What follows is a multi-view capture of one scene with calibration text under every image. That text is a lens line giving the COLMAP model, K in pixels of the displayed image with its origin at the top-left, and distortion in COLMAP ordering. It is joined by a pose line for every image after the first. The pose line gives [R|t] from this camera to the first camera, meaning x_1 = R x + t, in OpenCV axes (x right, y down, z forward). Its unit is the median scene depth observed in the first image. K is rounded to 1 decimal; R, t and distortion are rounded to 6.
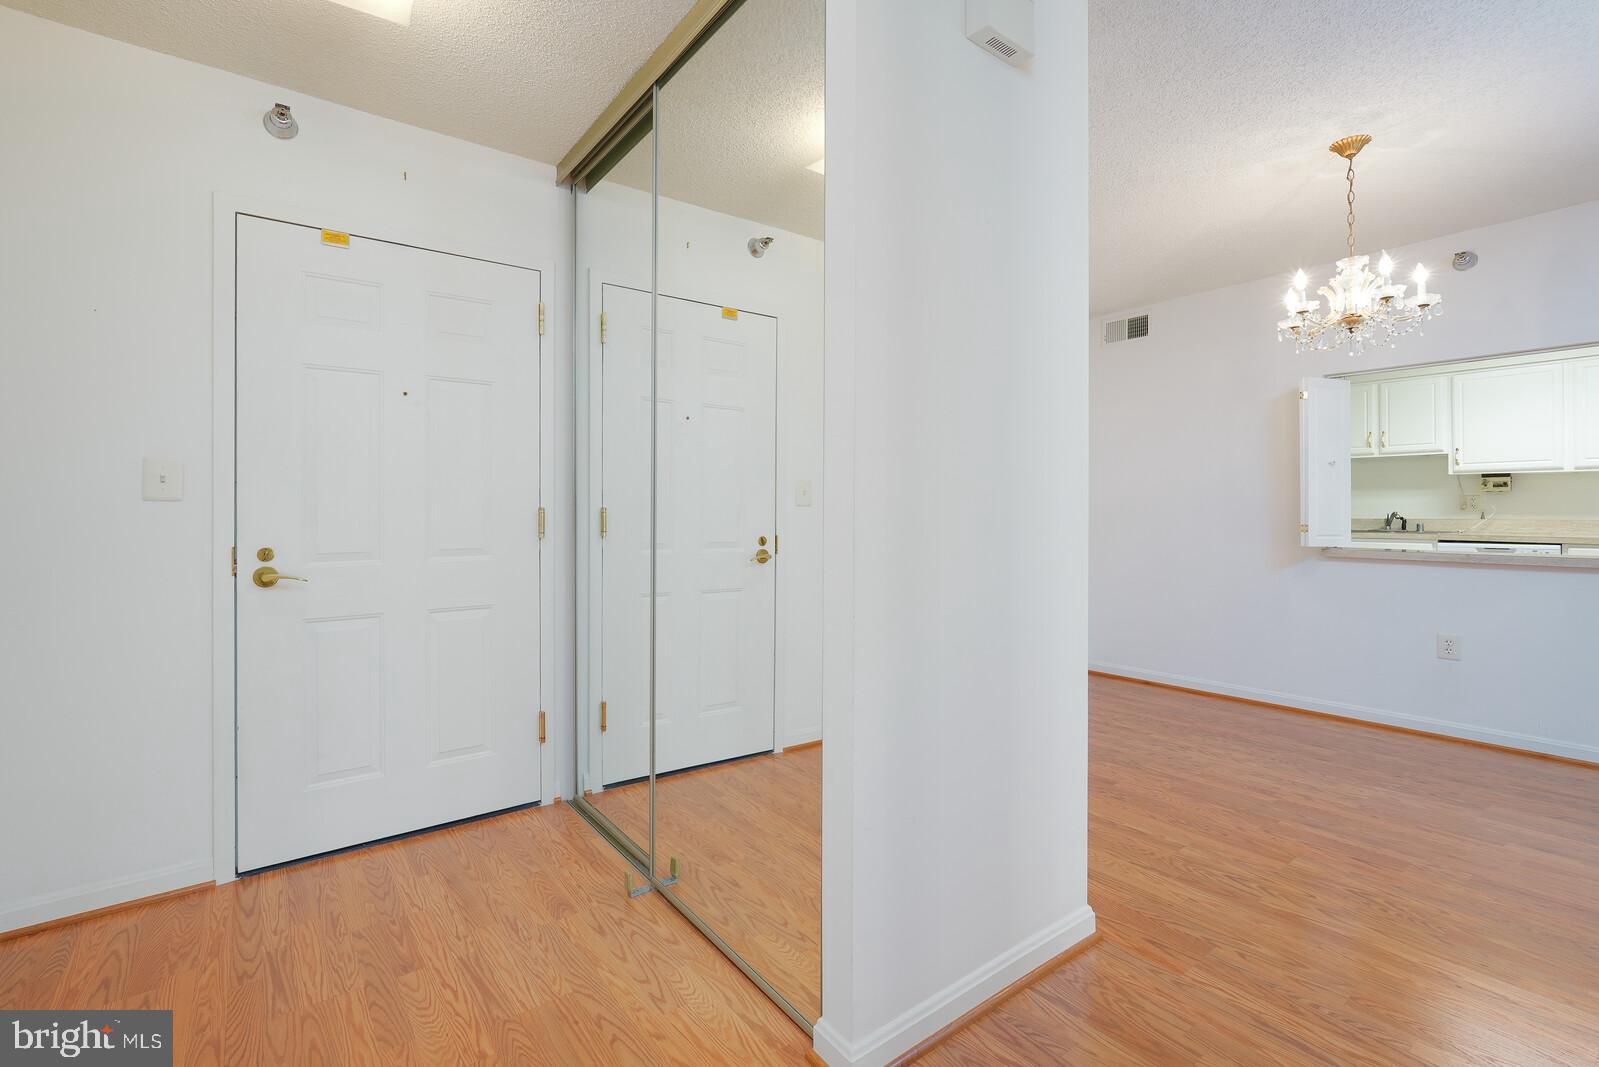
lens RADIAL K [[712.1, 0, 803.9], [0, 712.1, 507.3], [0, 0, 1]] dist [-0.018181, 0.009397]
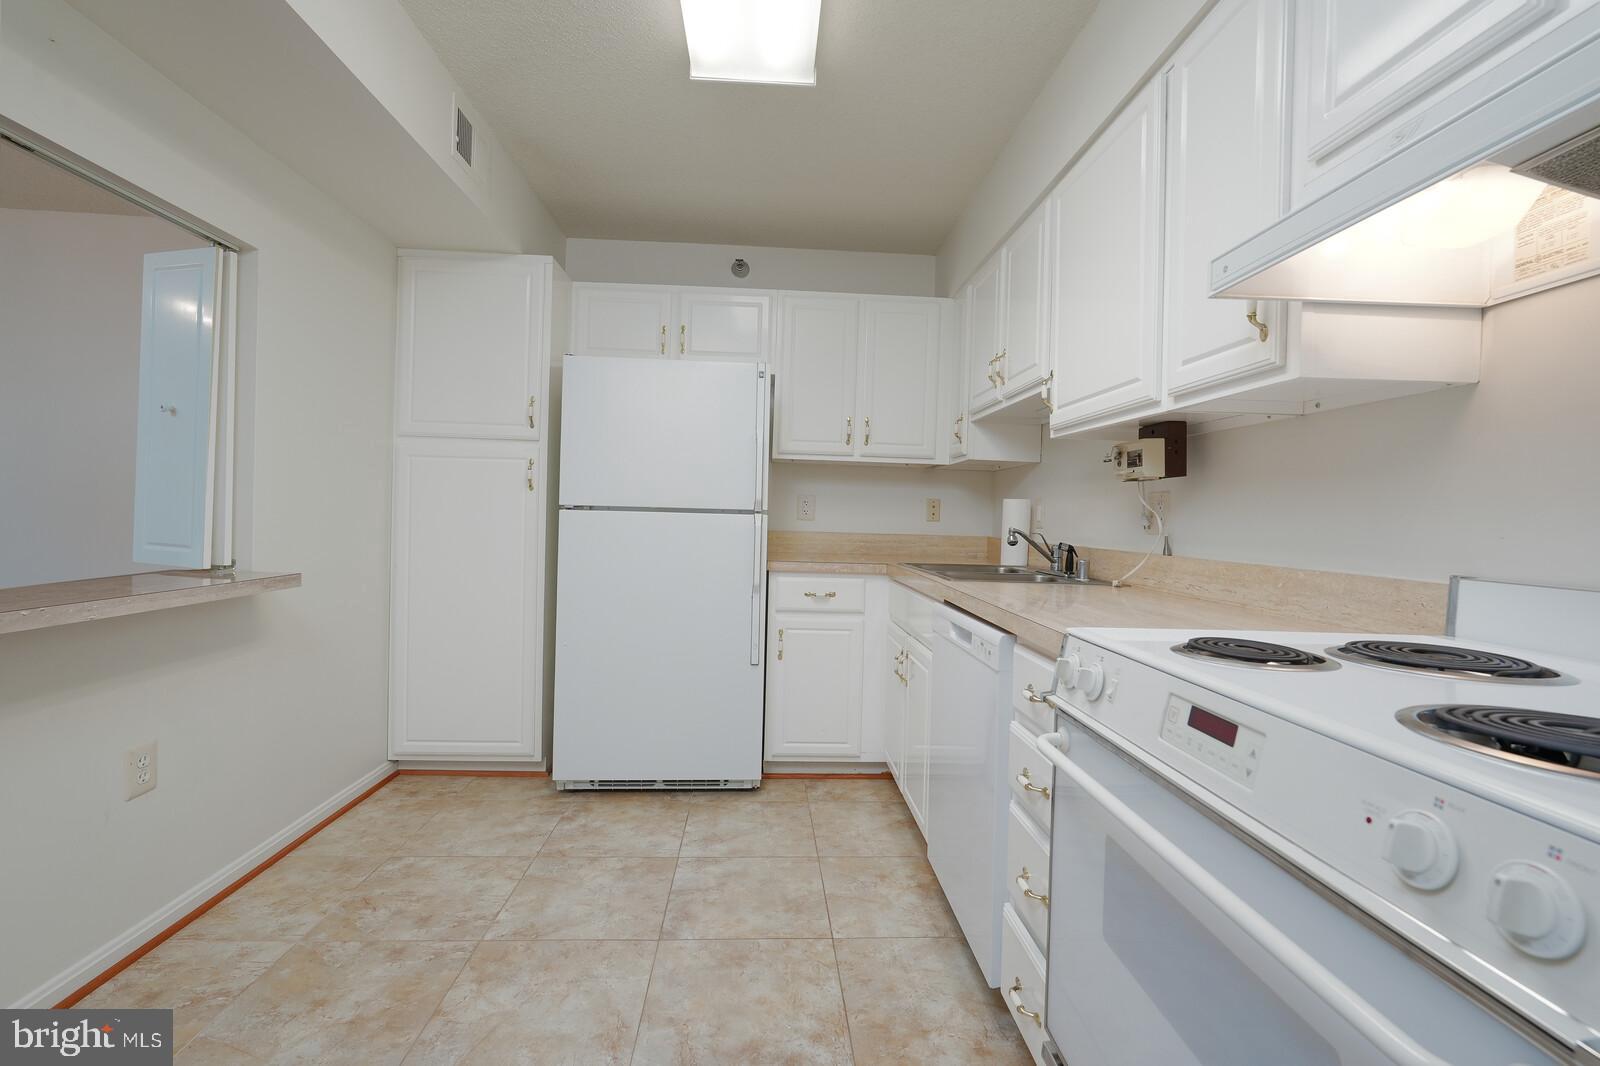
lens RADIAL K [[710.3, 0, 795.7], [0, 710.3, 515.2], [0, 0, 1]] dist [-0.020822, 0.009498]
pose [[0.825282, 0.027193, -0.564066, 1.250632], [-0.029572, 0.999551, 0.004919, -0.000440], [0.563946, 0.012621, 0.825715, 0.716004]]
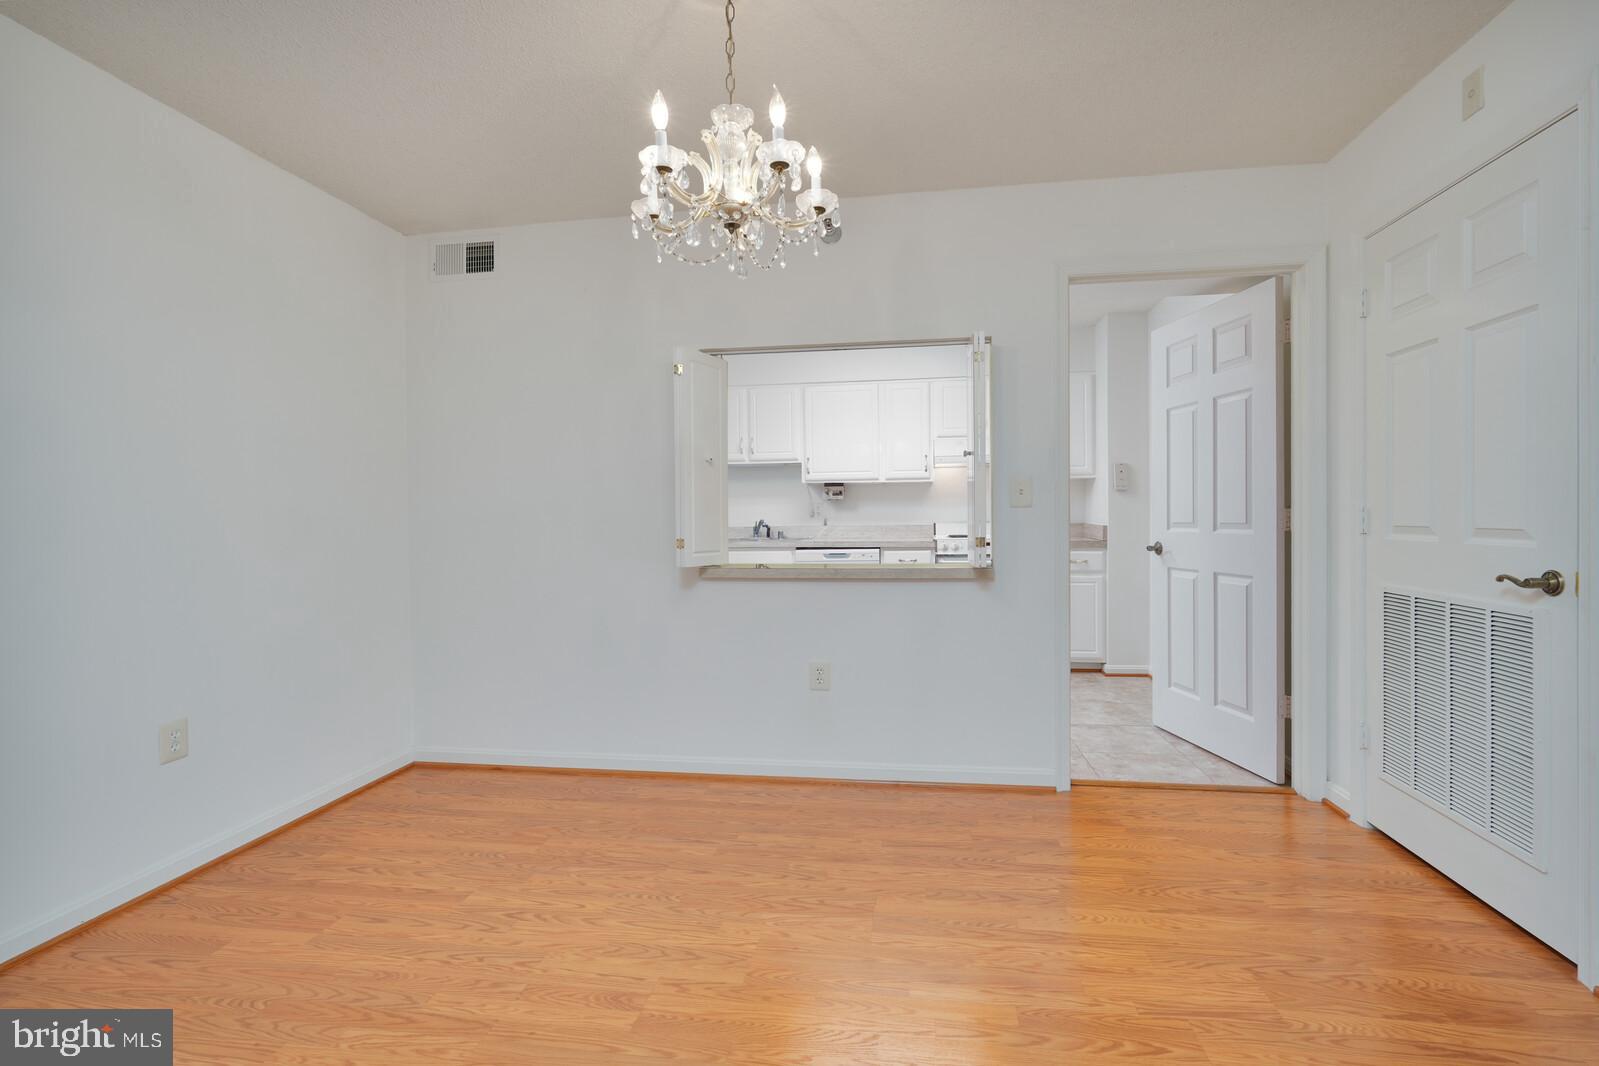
lens RADIAL K [[719.5, 0, 799.1], [0, 719.5, 518.5], [0, 0, 1]] dist [-0.017302, 0.011659]
pose [[0.722789, -0.009160, 0.691008, 0.227003], [0.007224, 0.999958, 0.005700, -0.000992], [-0.691031, 0.000872, 0.722825, 0.300685]]
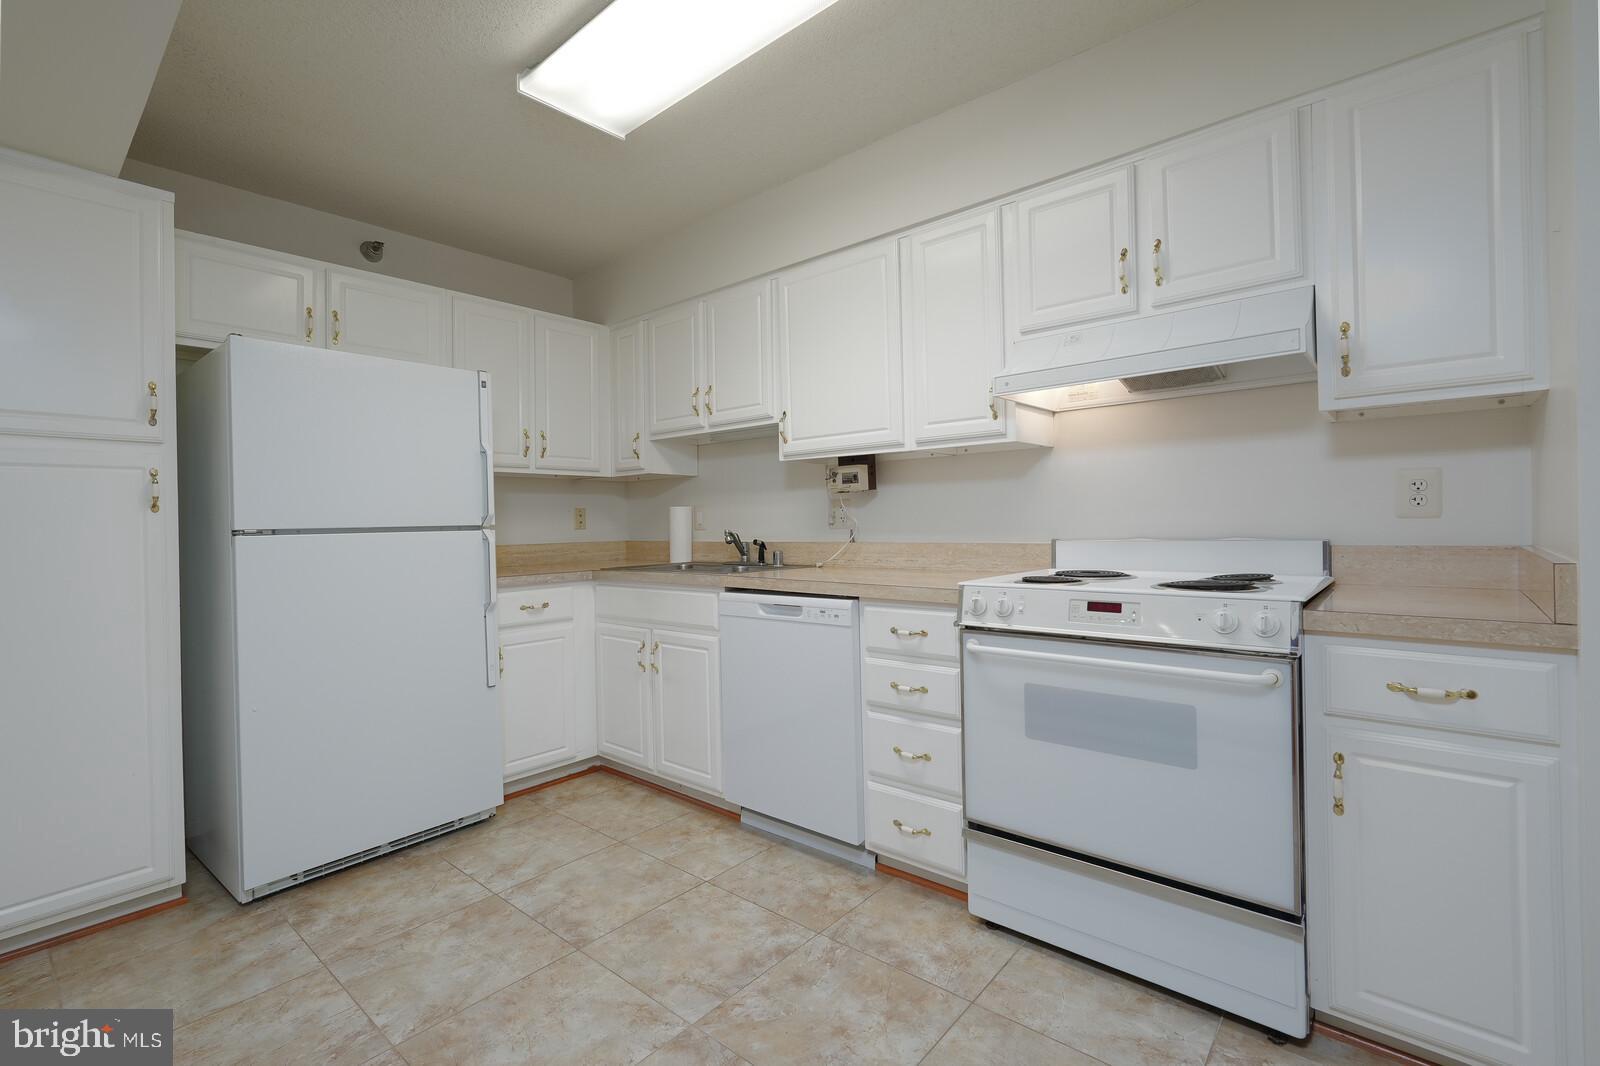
lens RADIAL K [[710.3, 0, 795.7], [0, 710.3, 515.2], [0, 0, 1]] dist [-0.020822, 0.009498]
pose [[0.978998, -0.012596, 0.203482, 0.996000], [0.014440, 0.999867, -0.007580, -0.001157], [-0.203360, 0.010359, 0.979049, 0.570894]]
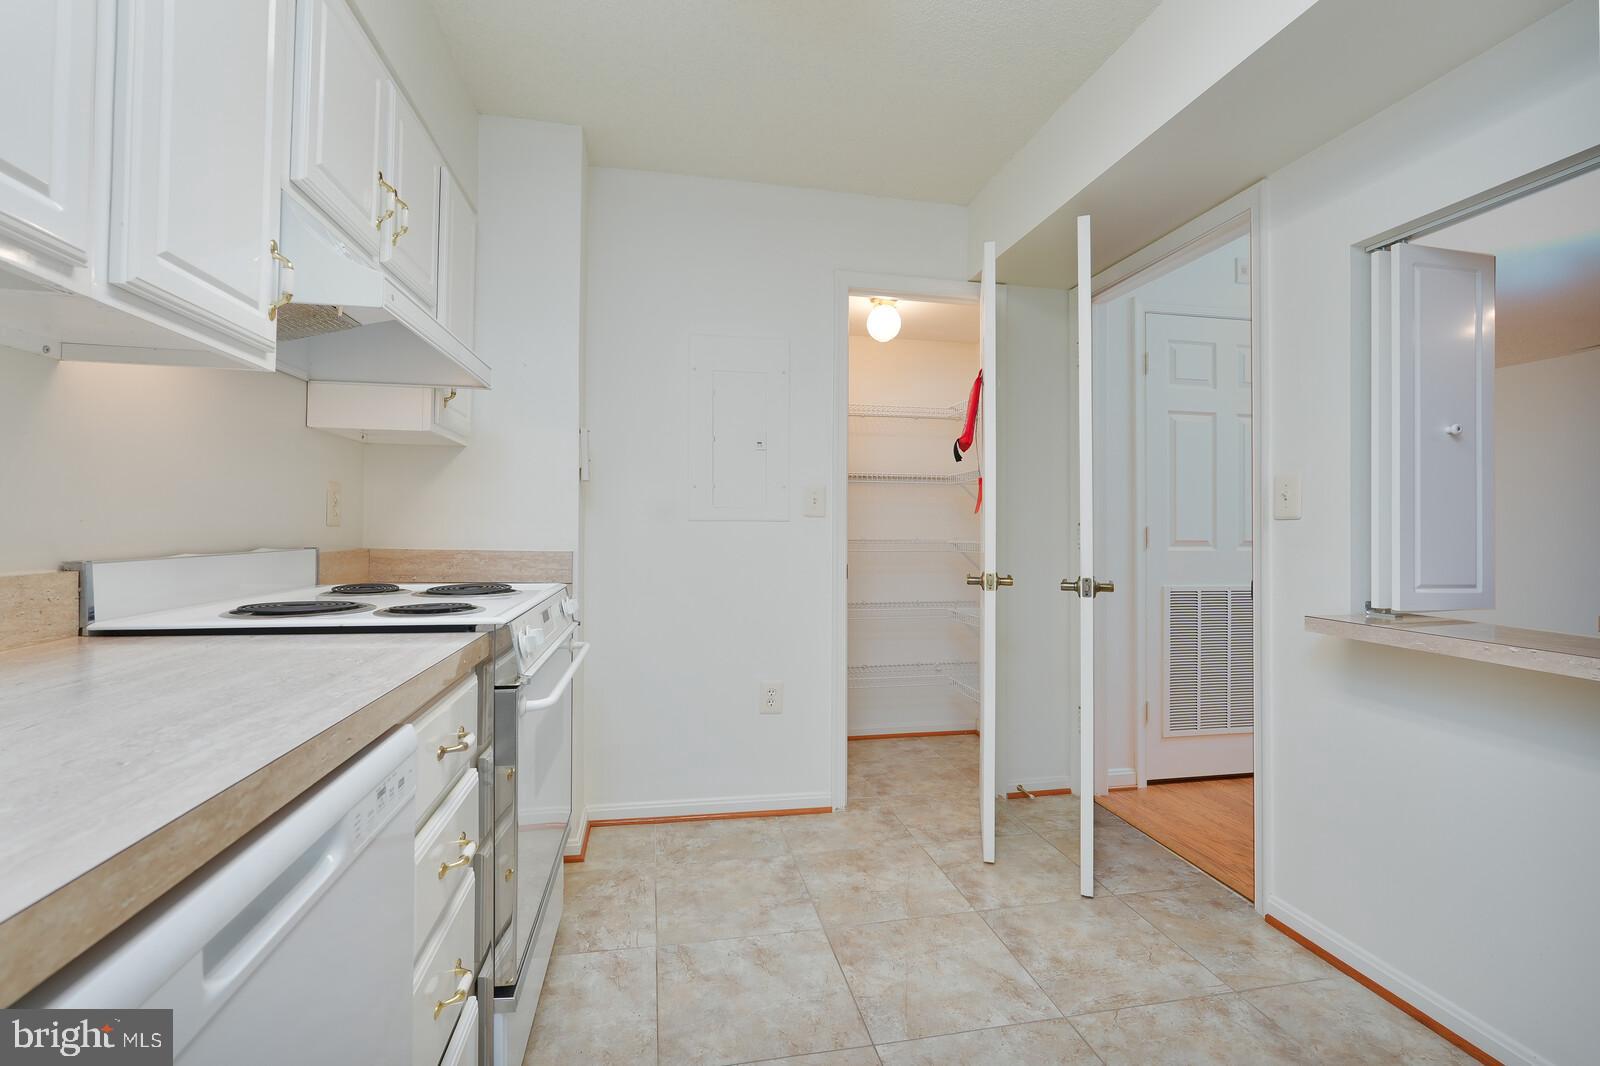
lens RADIAL K [[712.8, 0, 806.4], [0, 712.8, 532.3], [0, 0, 1]] dist [-0.015621, 0.010156]
pose [[-0.898845, -0.004913, 0.438238, 0.956366], [-0.004787, 0.999988, 0.001392, 0.003386], [-0.438240, -0.000847, -0.898858, 1.189830]]
